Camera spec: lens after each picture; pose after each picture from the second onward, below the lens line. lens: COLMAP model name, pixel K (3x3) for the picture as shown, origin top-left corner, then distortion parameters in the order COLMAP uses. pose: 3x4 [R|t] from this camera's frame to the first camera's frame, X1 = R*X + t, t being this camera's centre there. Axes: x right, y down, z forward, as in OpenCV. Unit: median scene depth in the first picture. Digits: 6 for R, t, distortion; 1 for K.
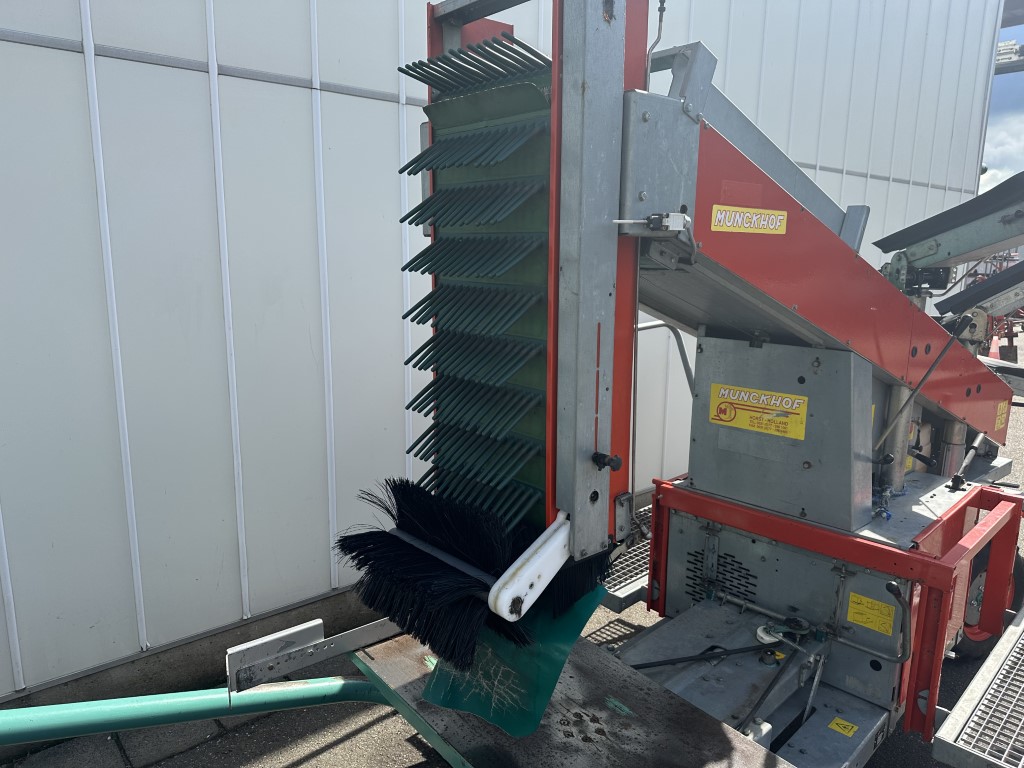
lens RADIAL K [[721.7, 0, 505.9], [0, 721.7, 380.7], [0, 0, 1]] dist [0.110935, -0.185555]
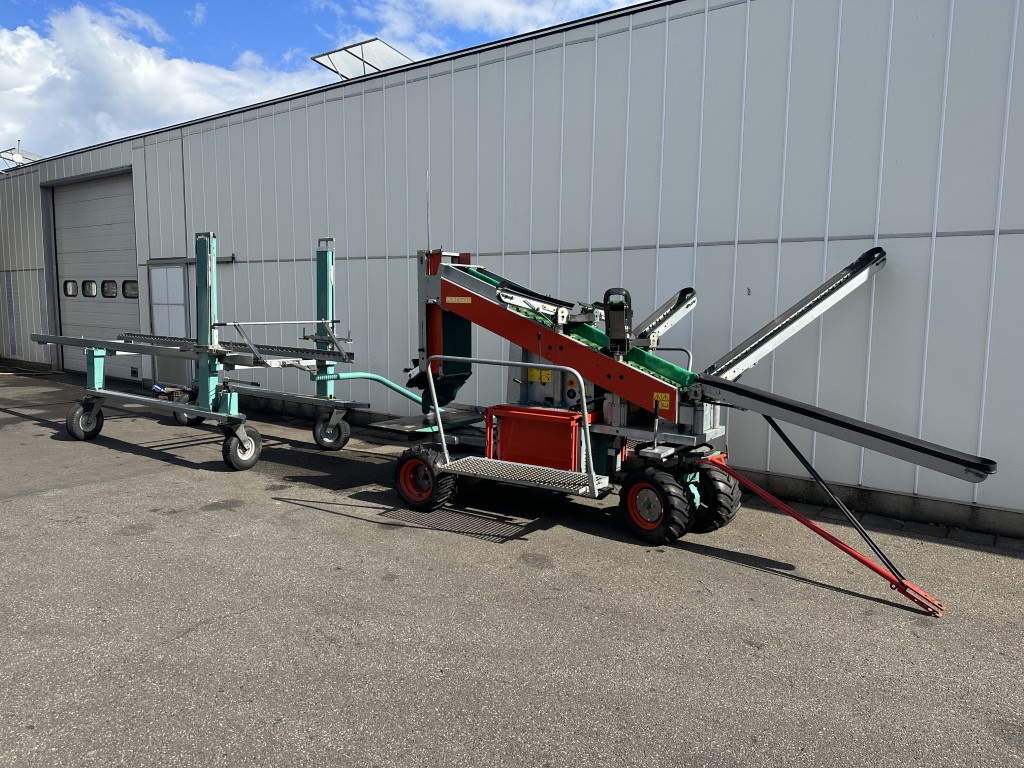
lens RADIAL K [[721.7, 0, 505.9], [0, 721.7, 380.7], [0, 0, 1]] dist [0.110935, -0.185555]
pose [[0.206182, 0.094848, -0.973906, 3.283709], [-0.186850, 0.980793, 0.055961, -0.042882], [0.960508, 0.170436, 0.219944, 0.350436]]
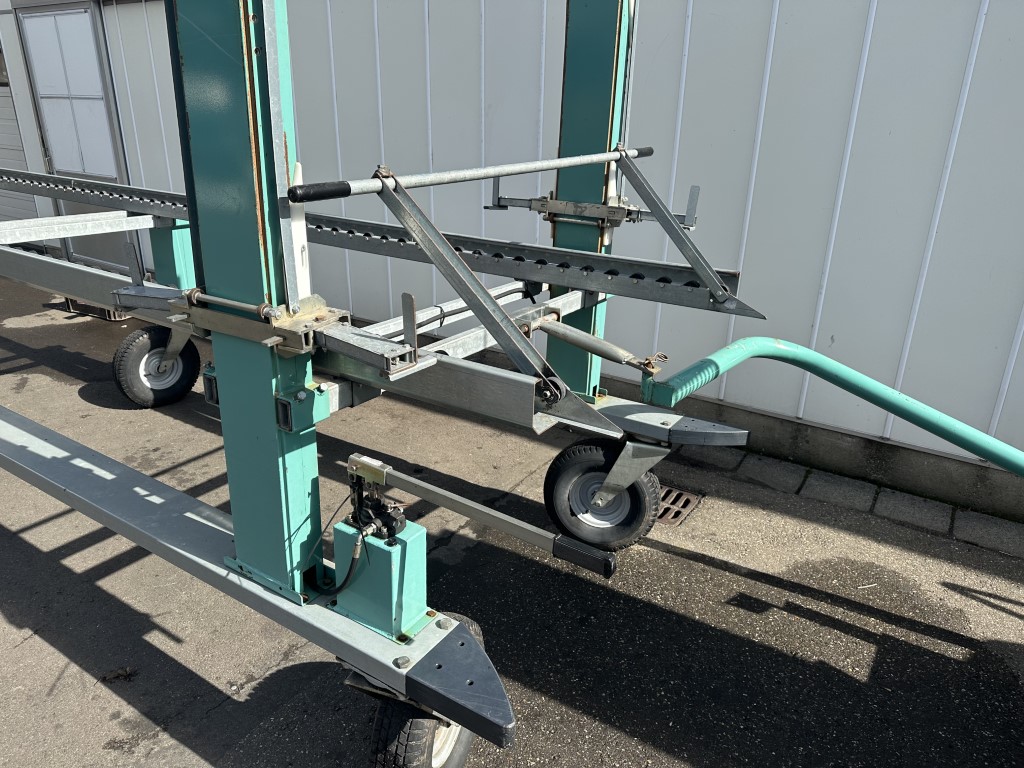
lens RADIAL K [[727.1, 0, 497.9], [0, 727.1, 372.2], [0, 0, 1]] dist [0.040735, -0.006598]
pose [[0.259017, 0.321694, -0.910726, 0.267183], [-0.187876, 0.941676, 0.279193, 0.081950], [0.947424, 0.098788, 0.304349, -0.270911]]
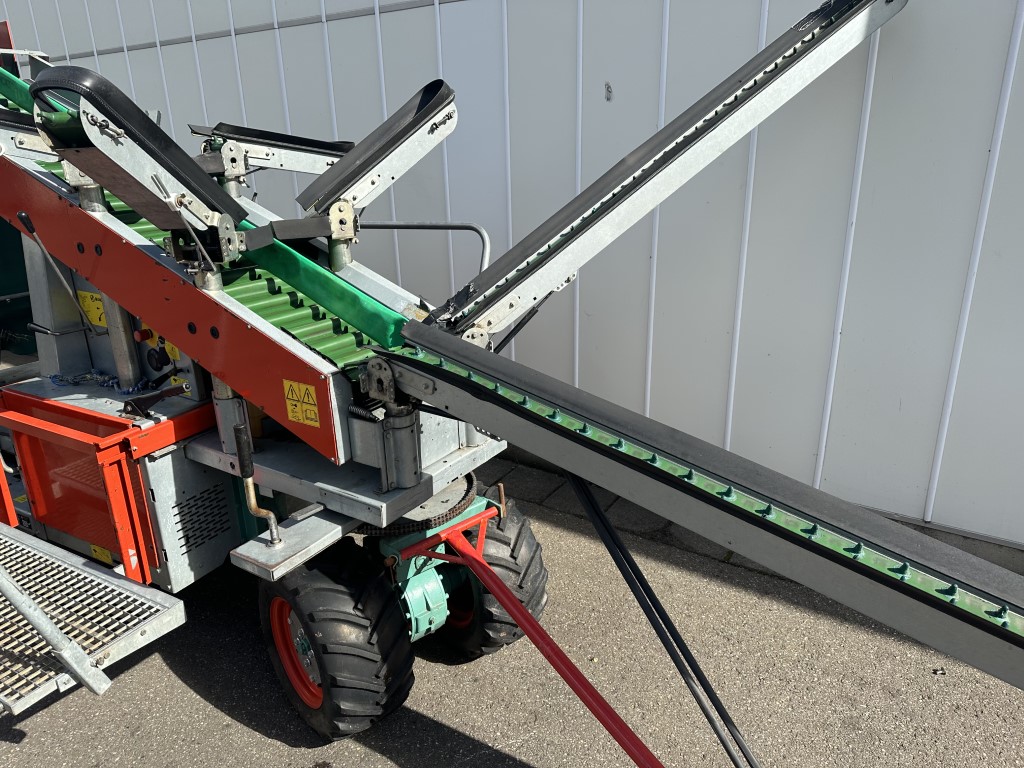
lens RADIAL K [[721.7, 0, 505.9], [0, 721.7, 380.7], [0, 0, 1]] dist [0.110935, -0.185555]
pose [[0.254353, 0.293150, -0.921612, 1.866525], [-0.149665, 0.953404, 0.261957, -0.240741], [0.955461, 0.071303, 0.286375, 1.410769]]
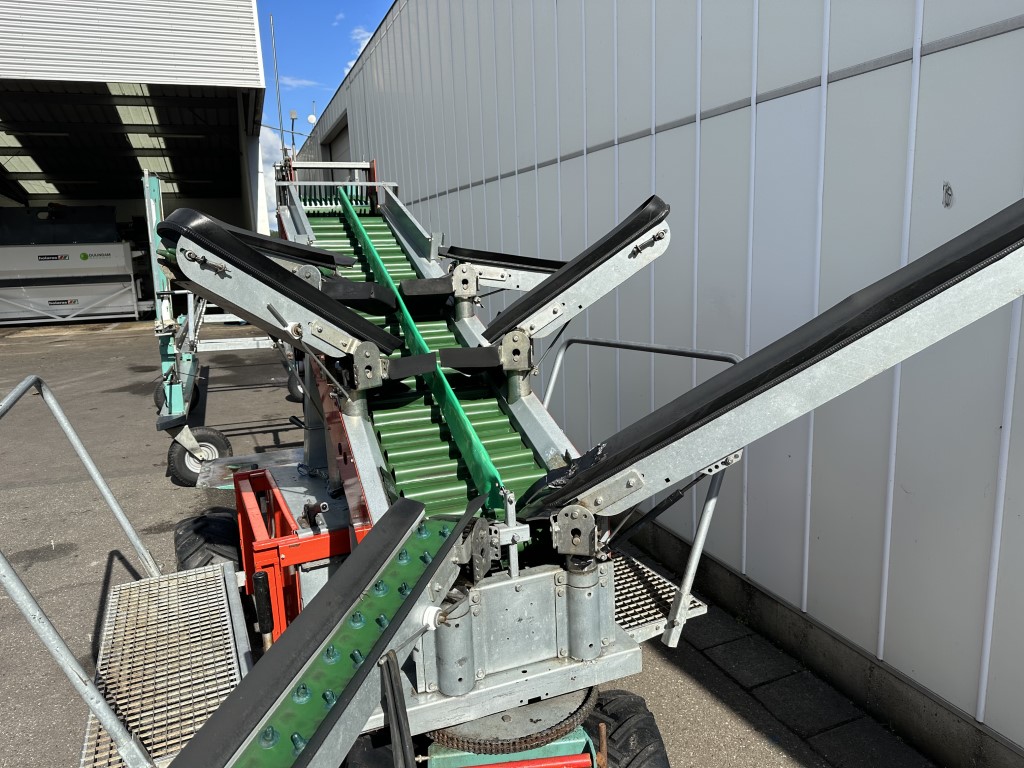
lens RADIAL K [[721.7, 0, 505.9], [0, 721.7, 380.7], [0, 0, 1]] dist [0.110935, -0.185555]
pose [[-0.341179, 0.171058, -0.924303, 1.637555], [-0.142861, 0.962444, 0.230849, -0.335582], [0.929079, 0.210808, -0.303929, 1.777044]]
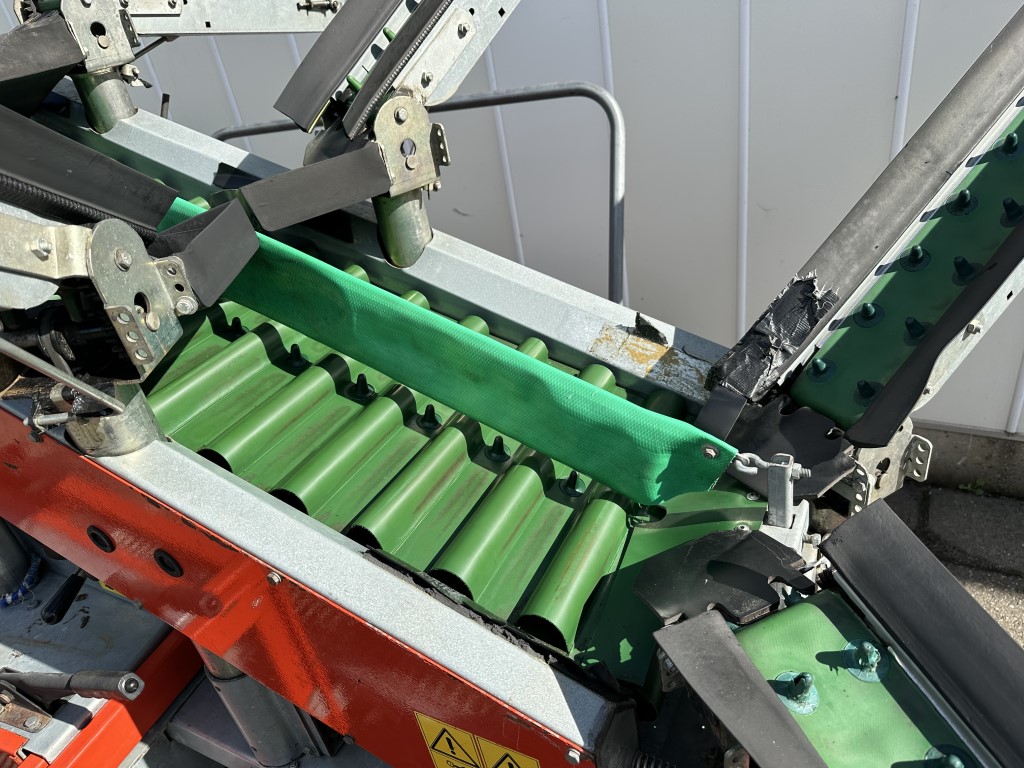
lens RADIAL K [[738.4, 0, 512.0], [0, 738.4, 384.0], [0, 0, 1]] dist [-0.000182, 0.000287]
pose [[0.362999, 0.426312, -0.828547, 1.153508], [-0.013422, 0.891500, 0.452823, -0.219383], [0.931693, -0.153254, 0.329335, 1.362453]]
